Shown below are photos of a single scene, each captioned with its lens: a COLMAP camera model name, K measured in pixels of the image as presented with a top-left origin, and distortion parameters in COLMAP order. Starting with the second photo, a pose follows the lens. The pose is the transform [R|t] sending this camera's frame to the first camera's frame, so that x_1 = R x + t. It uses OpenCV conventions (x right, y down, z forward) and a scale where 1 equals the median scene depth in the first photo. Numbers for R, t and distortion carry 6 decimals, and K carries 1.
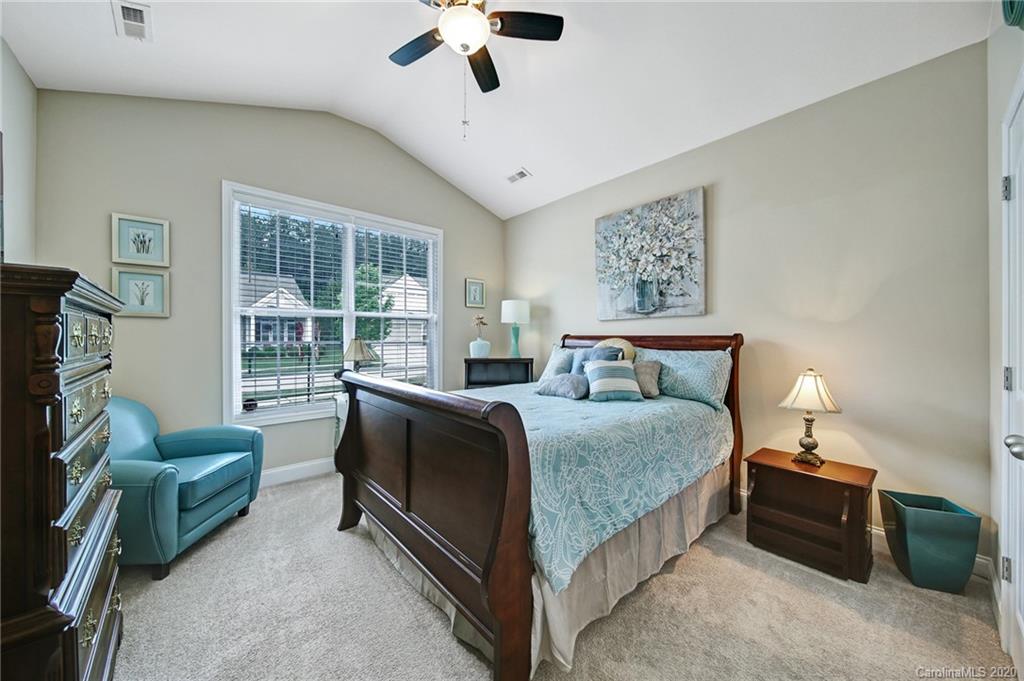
lens RADIAL K [[366.6, 0, 511.1], [0, 366.6, 339.0], [0, 0, 1]] dist [0.000477, -0.000032]
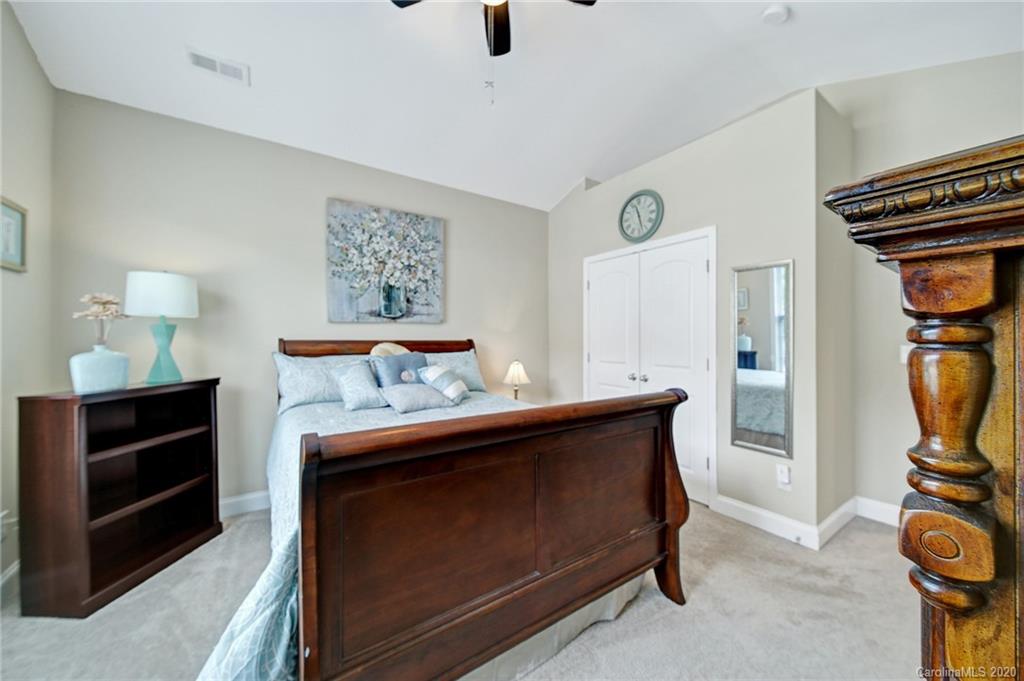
lens RADIAL K [[366.6, 0, 511.1], [0, 366.6, 339.0], [0, 0, 1]] dist [0.000477, -0.000032]
pose [[0.122069, -0.000496, 0.992522, -0.591556], [0.004562, 0.999990, -0.000062, -0.010943], [-0.992511, 0.004535, 0.122070, 0.554113]]
